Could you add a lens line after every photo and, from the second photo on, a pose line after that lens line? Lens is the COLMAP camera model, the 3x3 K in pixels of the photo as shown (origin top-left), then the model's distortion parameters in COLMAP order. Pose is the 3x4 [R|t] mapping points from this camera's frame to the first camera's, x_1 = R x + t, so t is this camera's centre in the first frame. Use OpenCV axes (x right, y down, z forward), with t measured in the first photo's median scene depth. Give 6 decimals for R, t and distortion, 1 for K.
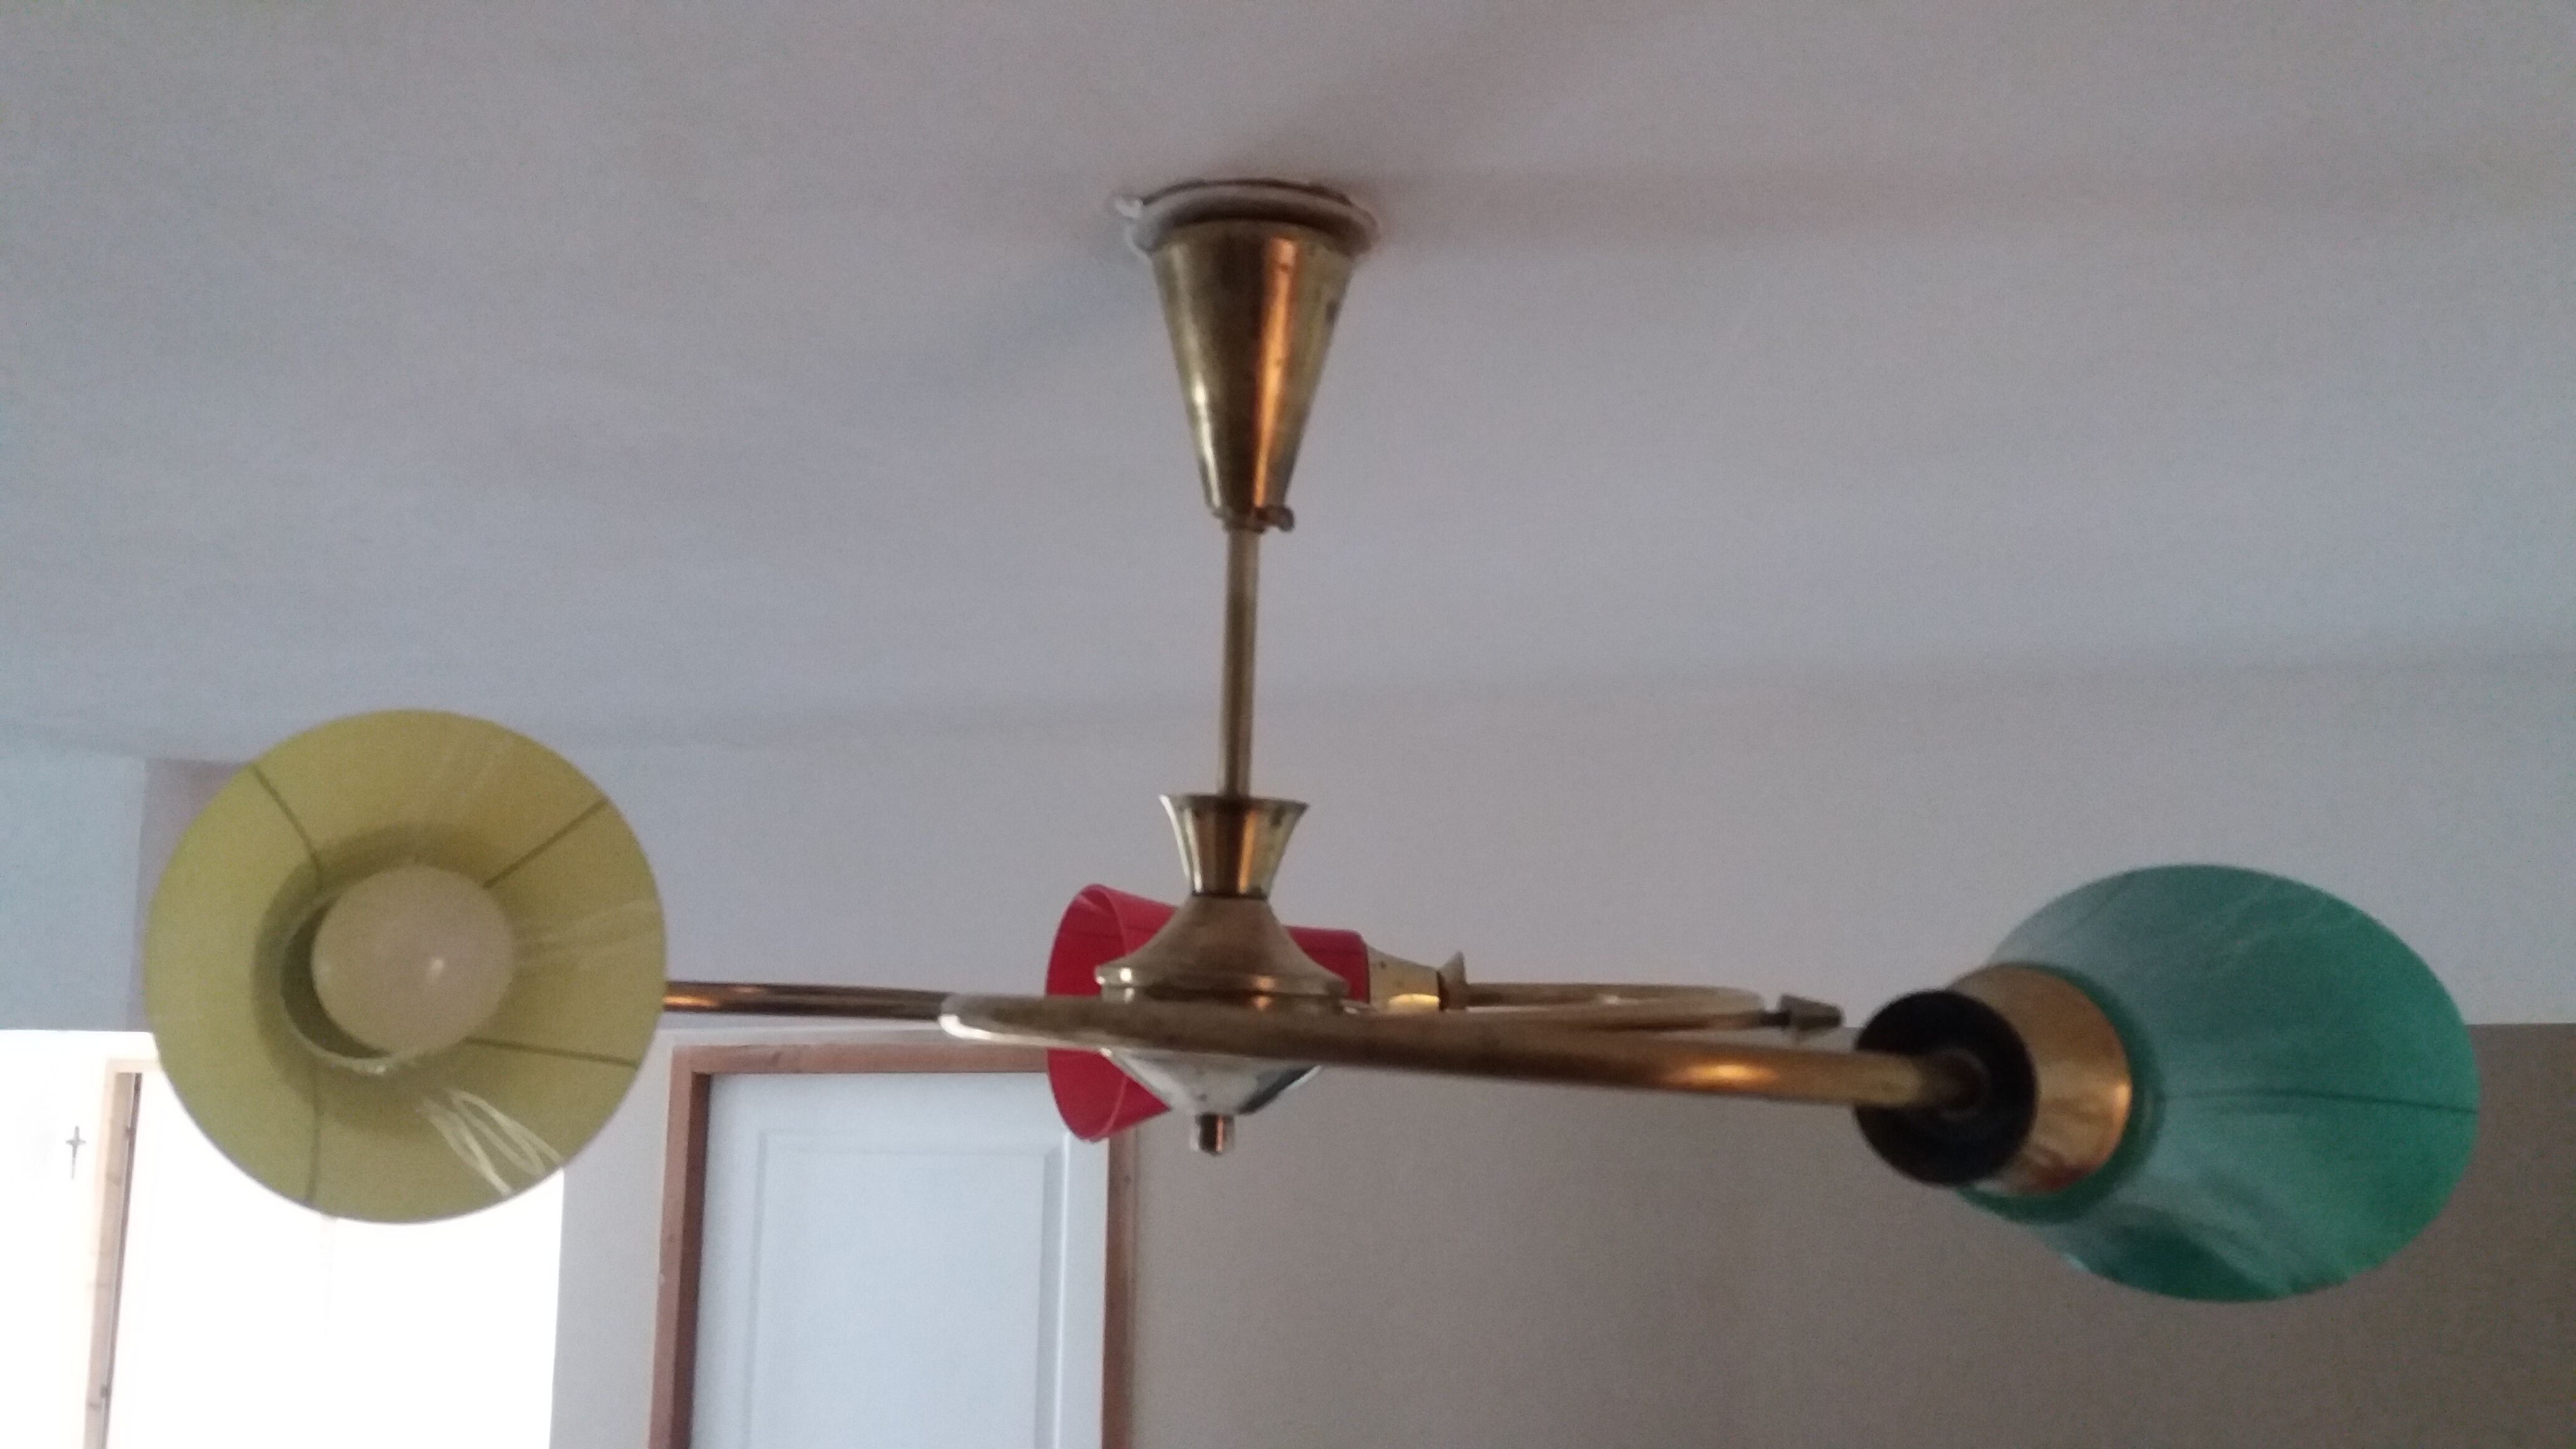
lens RADIAL K [[2155.8, 0, 1325.4], [0, 2155.8, 629.2], [0, 0, 1]] dist [-0.011781, -0.003848]
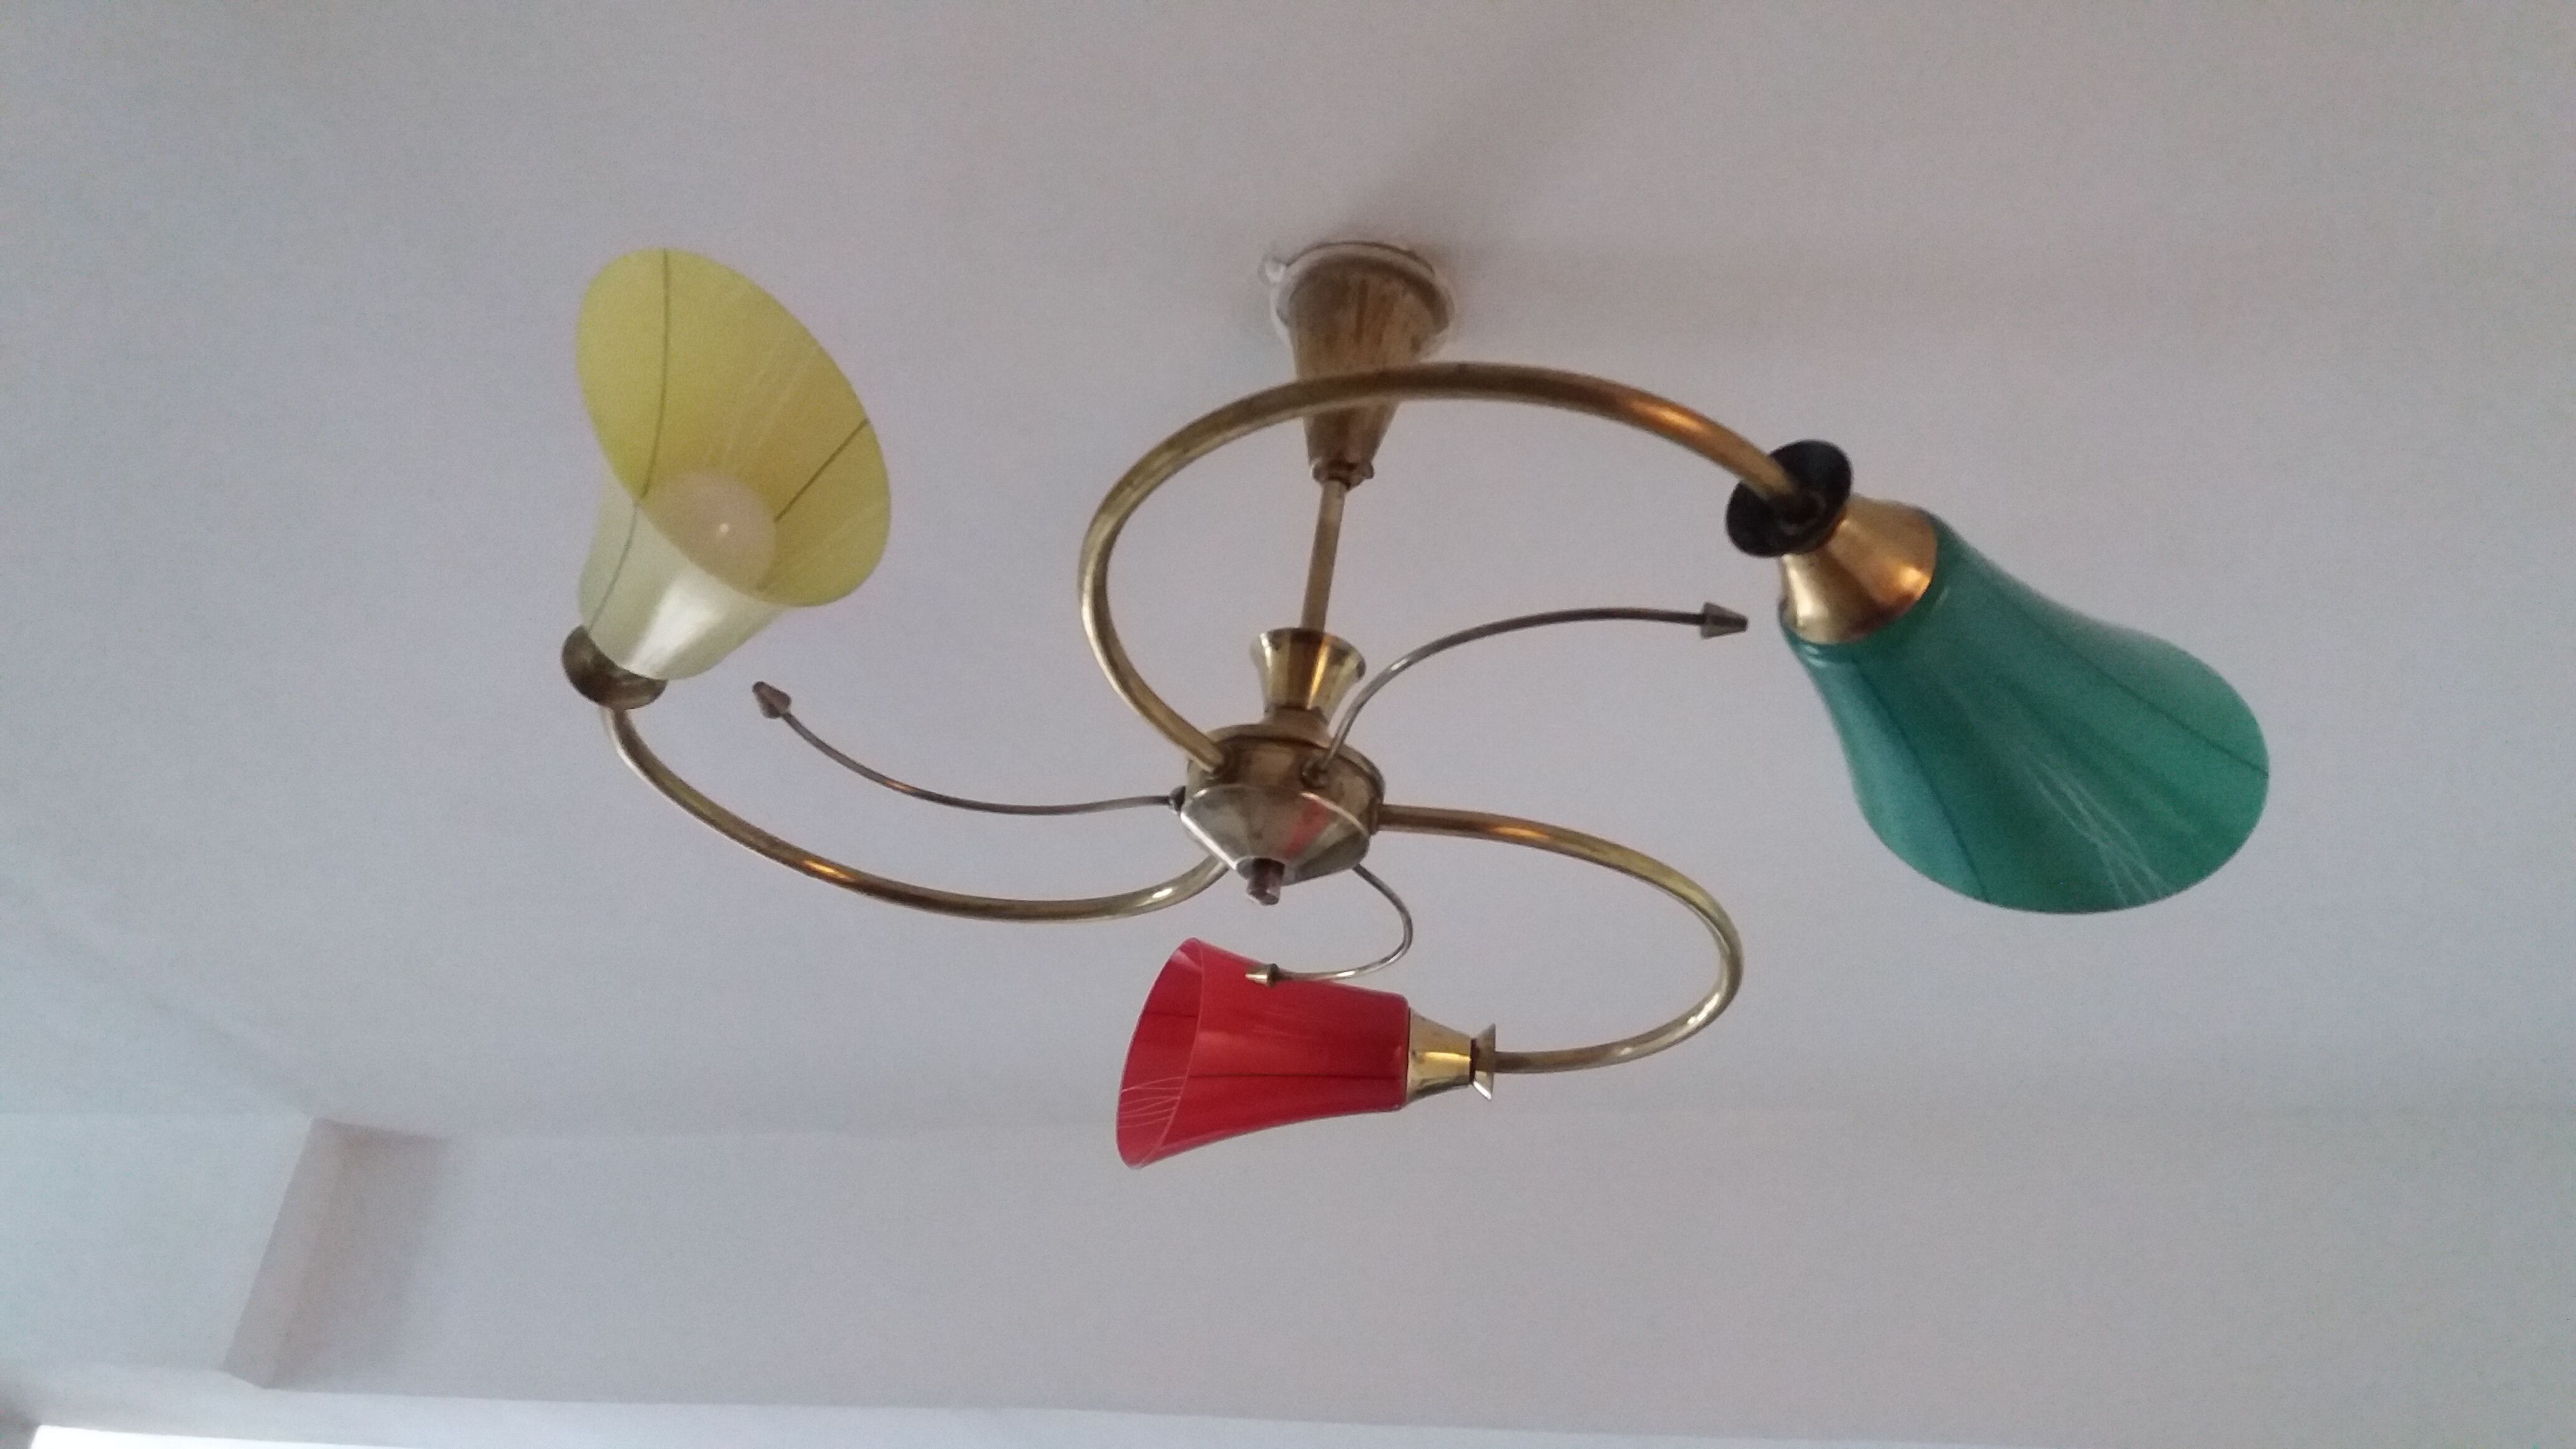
lens RADIAL K [[2154.4, 0, 1289.1], [0, 2154.4, 662.0], [0, 0, 1]] dist [0.048282, -0.001204]
pose [[0.992992, 0.069711, -0.095433, 0.068719], [-0.102982, 0.906557, -0.409327, 0.607481], [0.057981, 0.416287, 0.907383, -0.162246]]
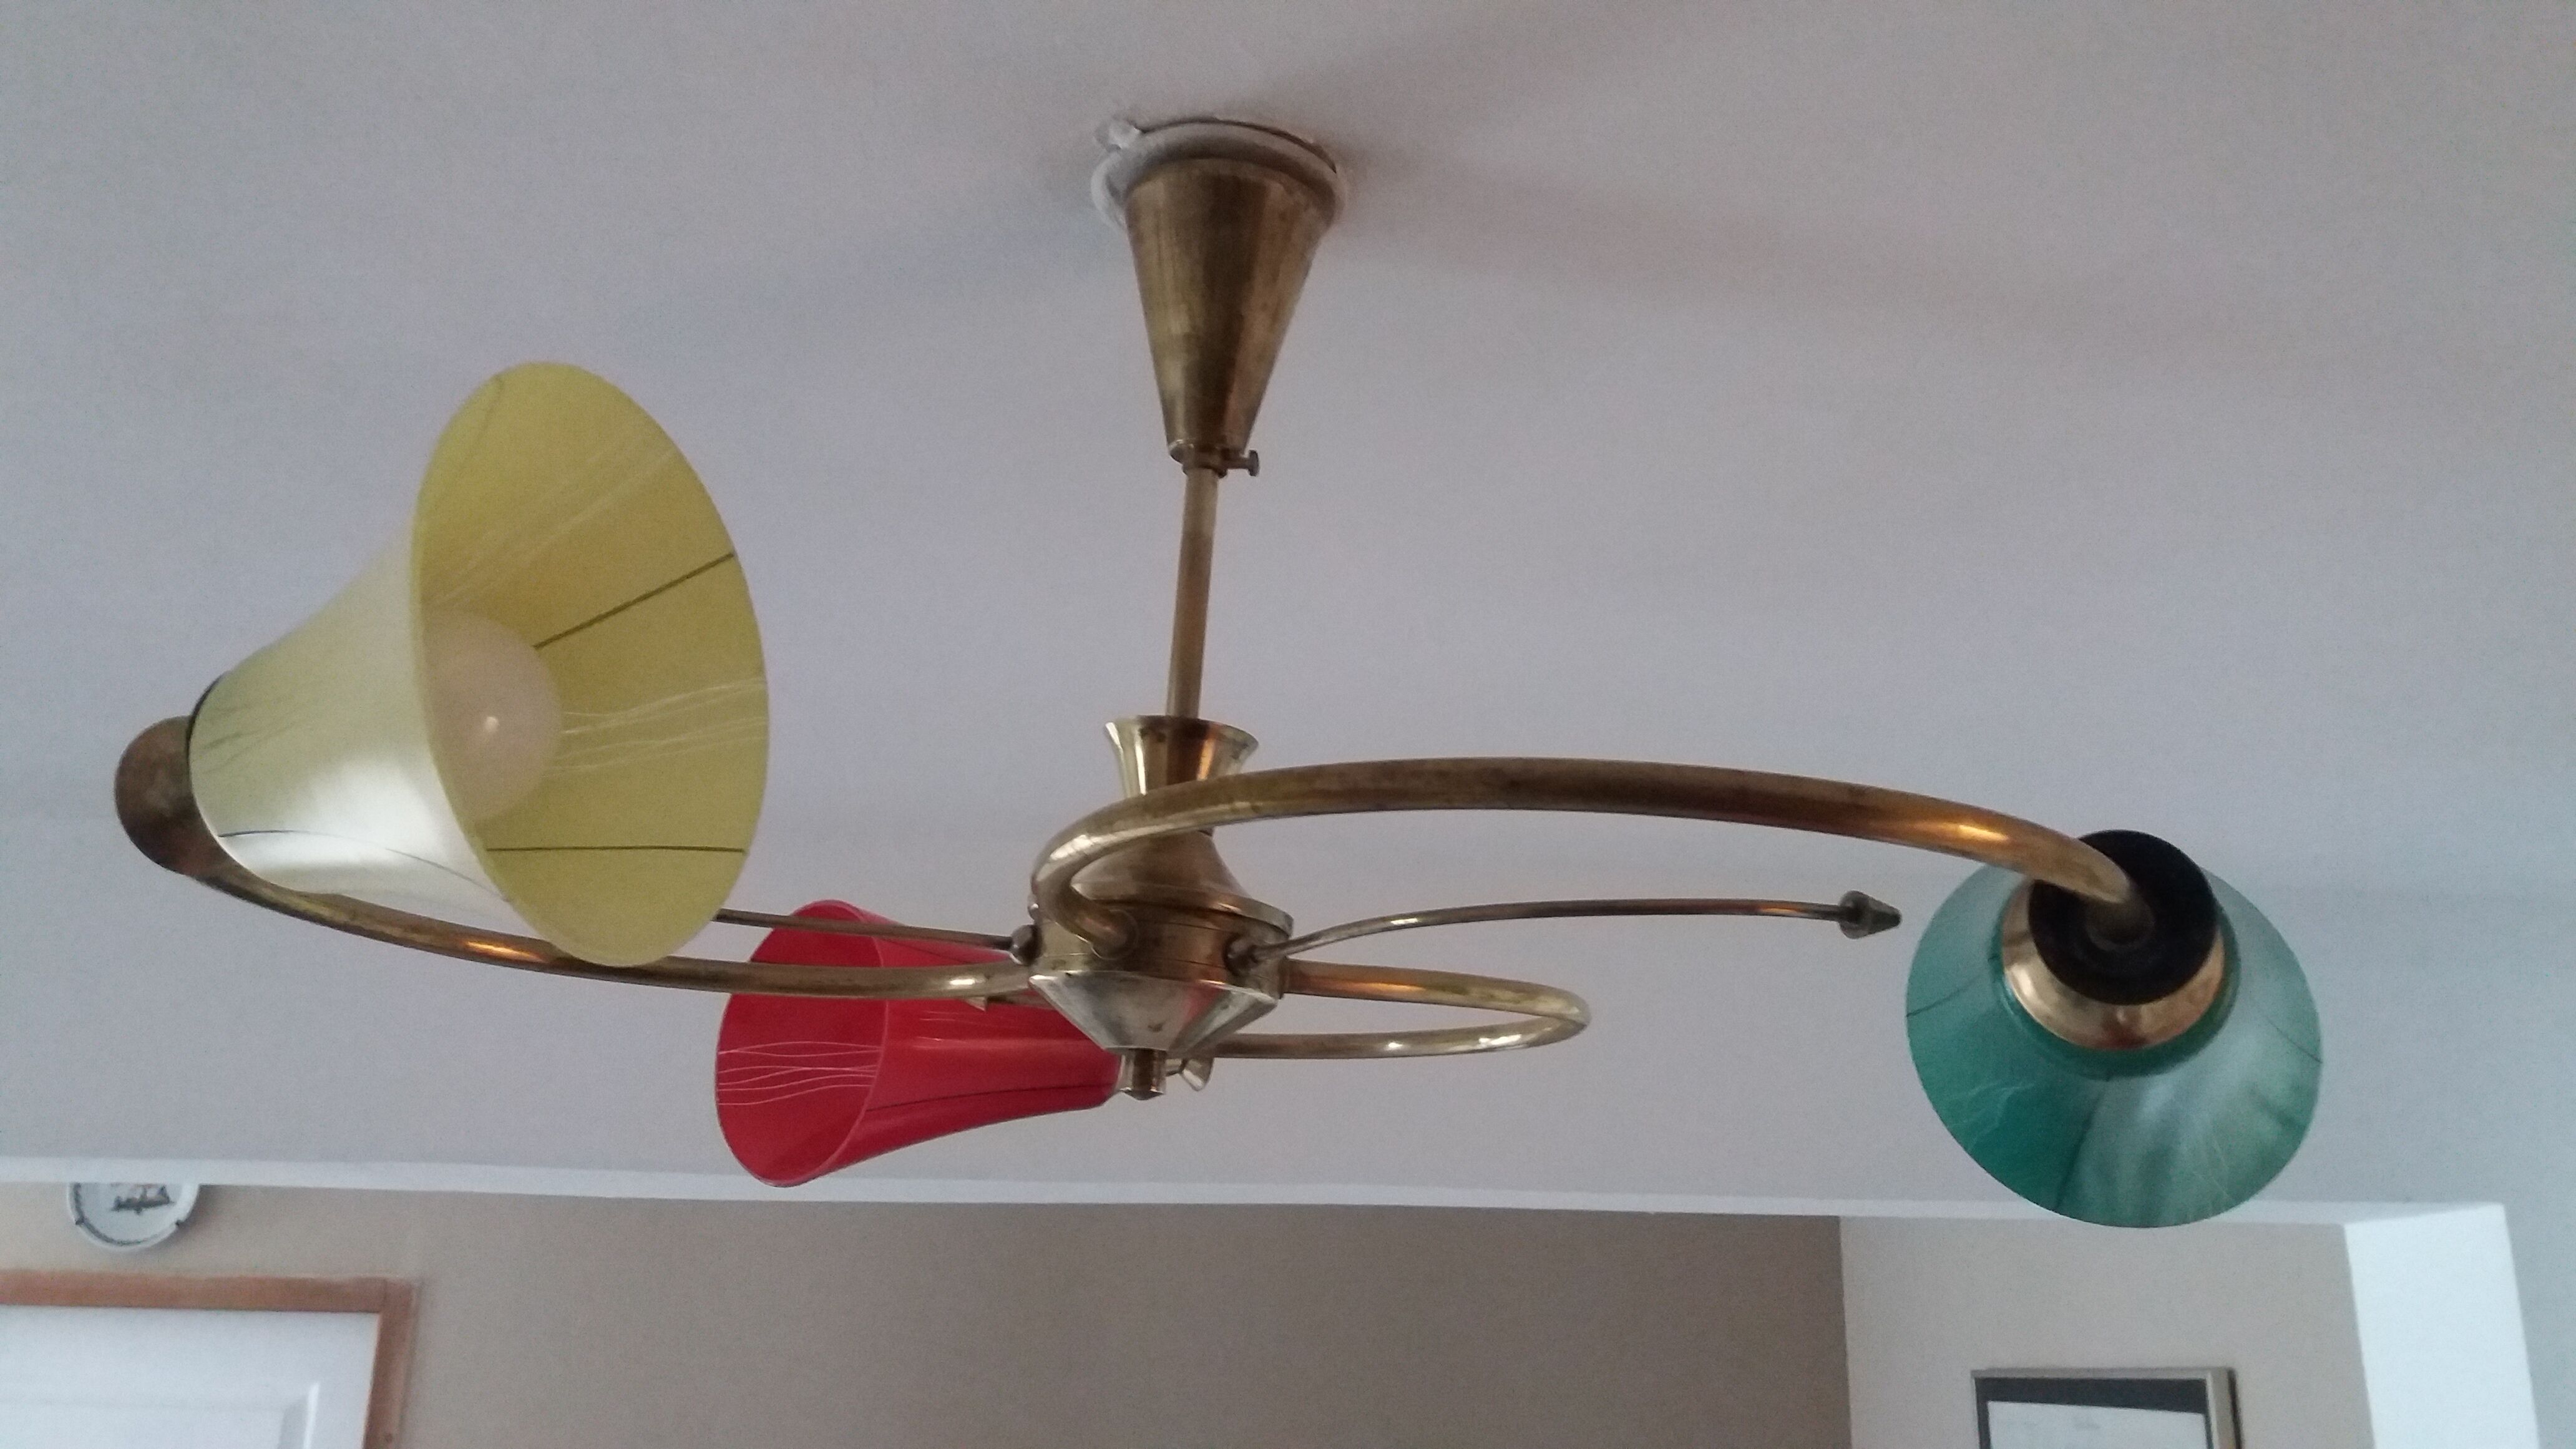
lens RADIAL K [[2154.4, 0, 1289.1], [0, 2154.4, 662.0], [0, 0, 1]] dist [0.048282, -0.001204]
pose [[0.936336, 0.121595, 0.329377, -0.320491], [-0.076999, 0.986393, -0.145256, 0.184362], [-0.342558, 0.110647, 0.932959, 0.070281]]
